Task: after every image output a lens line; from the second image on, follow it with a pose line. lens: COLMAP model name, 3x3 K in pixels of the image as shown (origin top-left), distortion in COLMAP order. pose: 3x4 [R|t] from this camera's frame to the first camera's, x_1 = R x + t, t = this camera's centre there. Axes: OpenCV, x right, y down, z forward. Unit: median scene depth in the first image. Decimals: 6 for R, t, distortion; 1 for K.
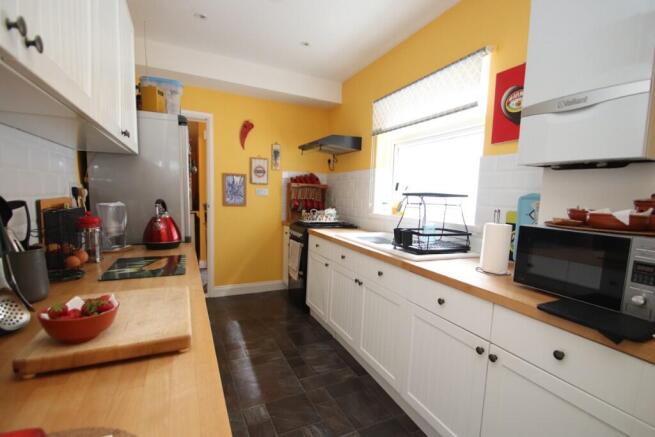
lens RADIAL K [[307.5, 0, 327.1], [0, 307.5, 226.7], [0, 0, 1]] dist [0.028200, -0.024691]
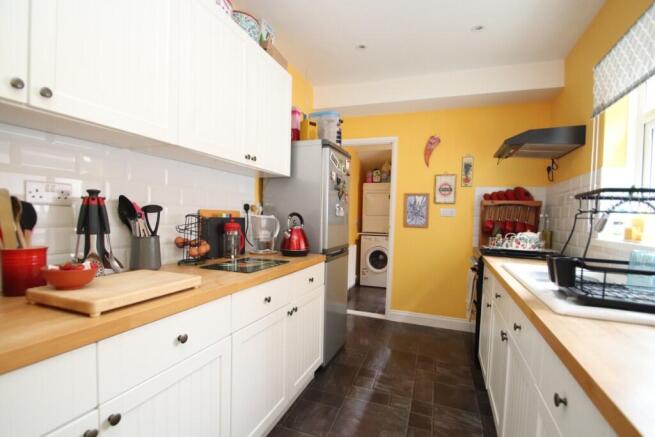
lens RADIAL K [[307.5, 0, 327.1], [0, 307.5, 226.7], [0, 0, 1]] dist [0.028200, -0.024691]
pose [[0.692089, 0.011406, -0.721722, 0.195535], [-0.084024, 0.994351, -0.064859, 0.014497], [0.716905, 0.105530, 0.689138, 0.159752]]
